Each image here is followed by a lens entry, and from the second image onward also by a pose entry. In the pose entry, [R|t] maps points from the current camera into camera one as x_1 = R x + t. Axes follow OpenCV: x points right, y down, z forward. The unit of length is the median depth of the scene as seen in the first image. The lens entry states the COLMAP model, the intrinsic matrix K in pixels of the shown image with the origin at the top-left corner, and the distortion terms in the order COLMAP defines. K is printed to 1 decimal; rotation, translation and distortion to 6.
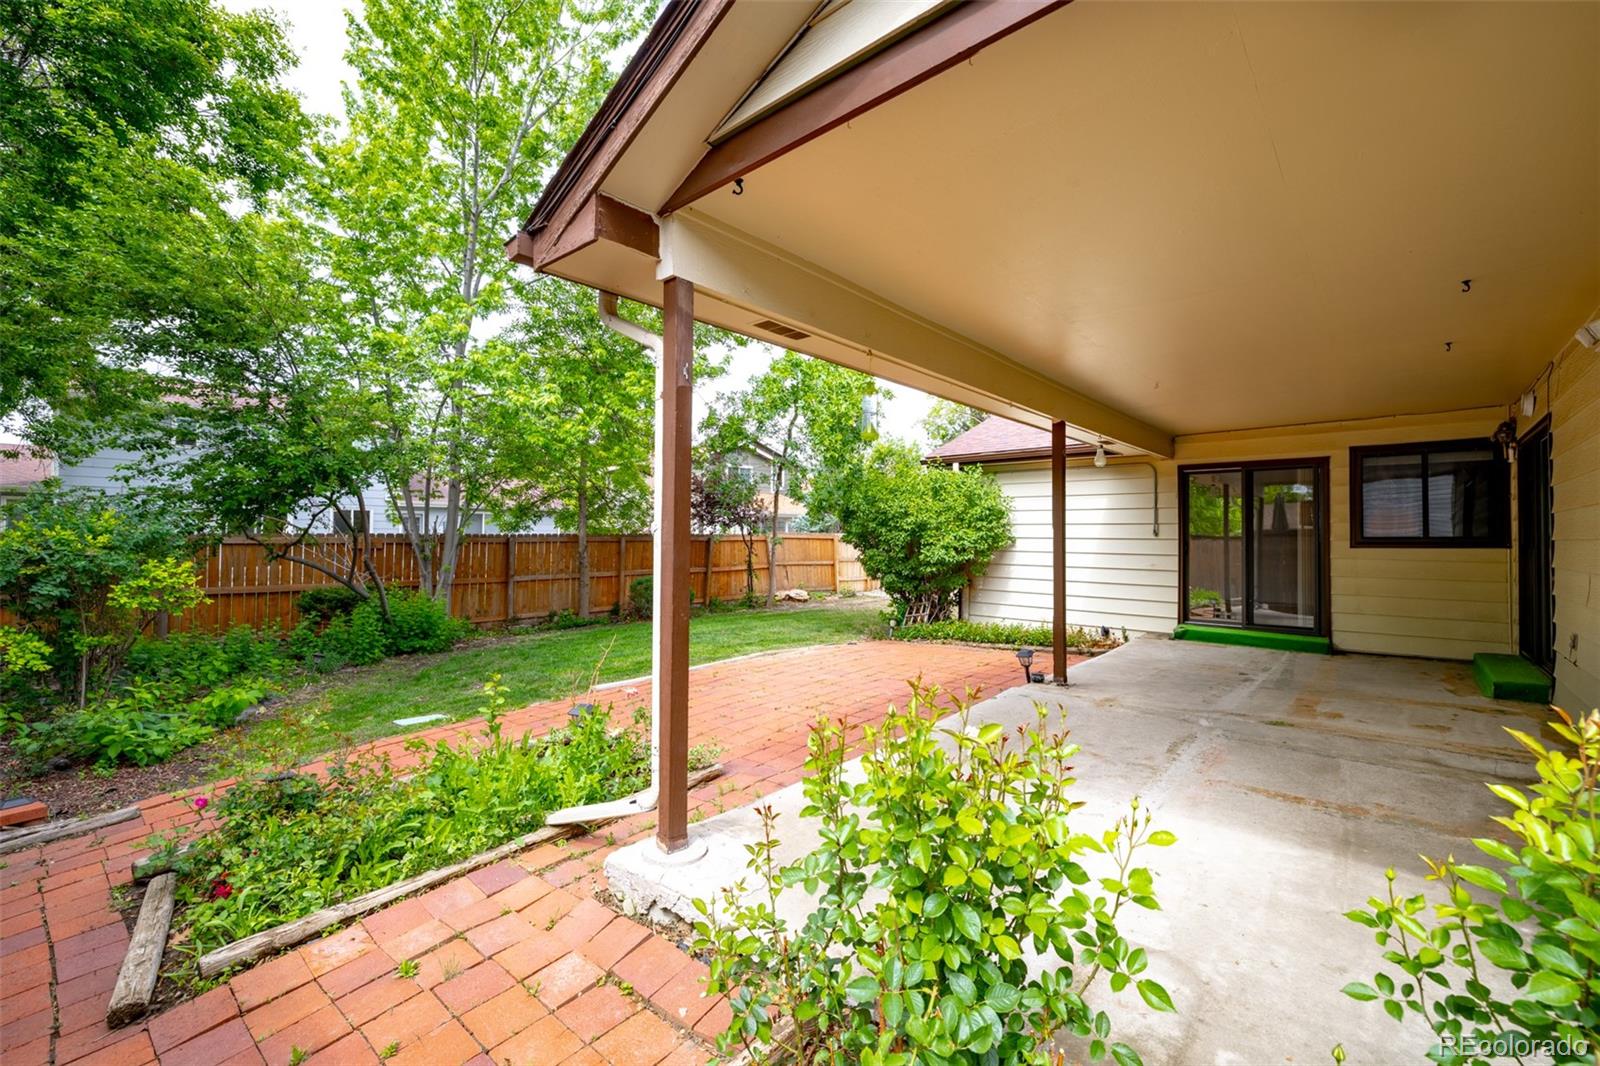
lens RADIAL K [[669.5, 0, 805.1], [0, 669.5, 534.6], [0, 0, 1]] dist [0.004029, 0.000504]
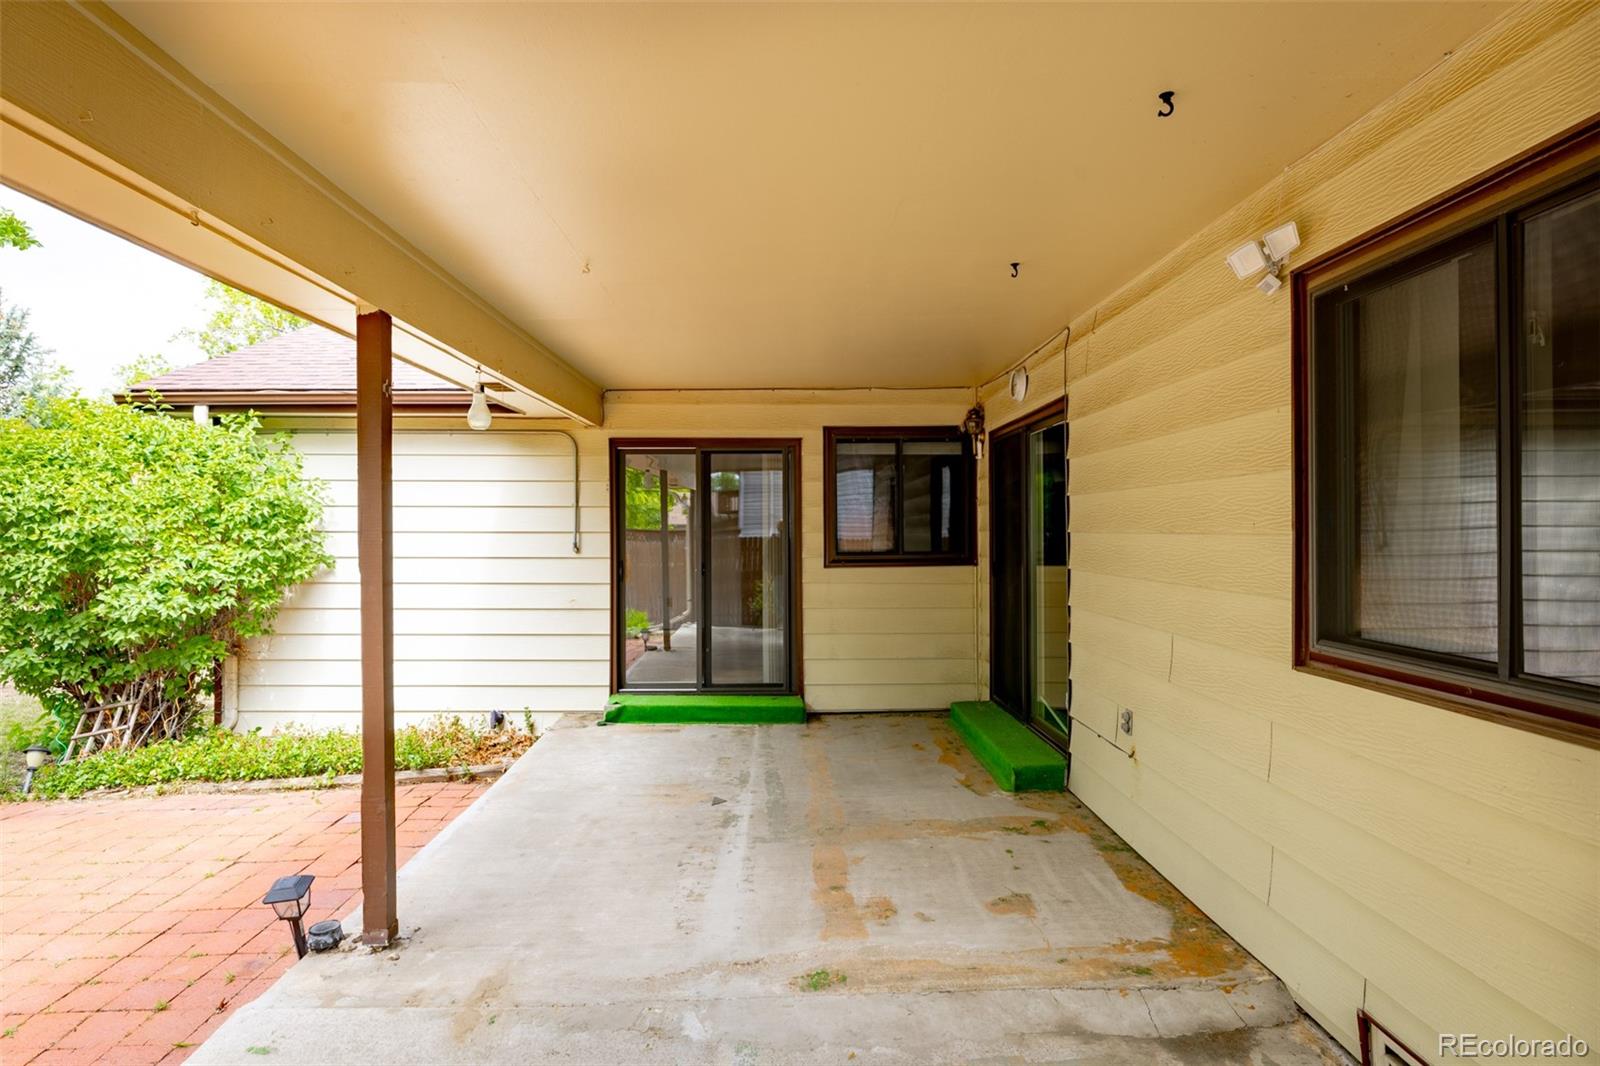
lens RADIAL K [[922.7, 0, 801.9], [0, 922.7, 529.4], [0, 0, 1]] dist [-0.000490, -0.002352]
pose [[0.746057, -0.006673, 0.665848, 0.118114], [0.003237, 0.999974, 0.006394, -0.023173], [-0.665874, -0.002615, 0.746060, 0.239388]]
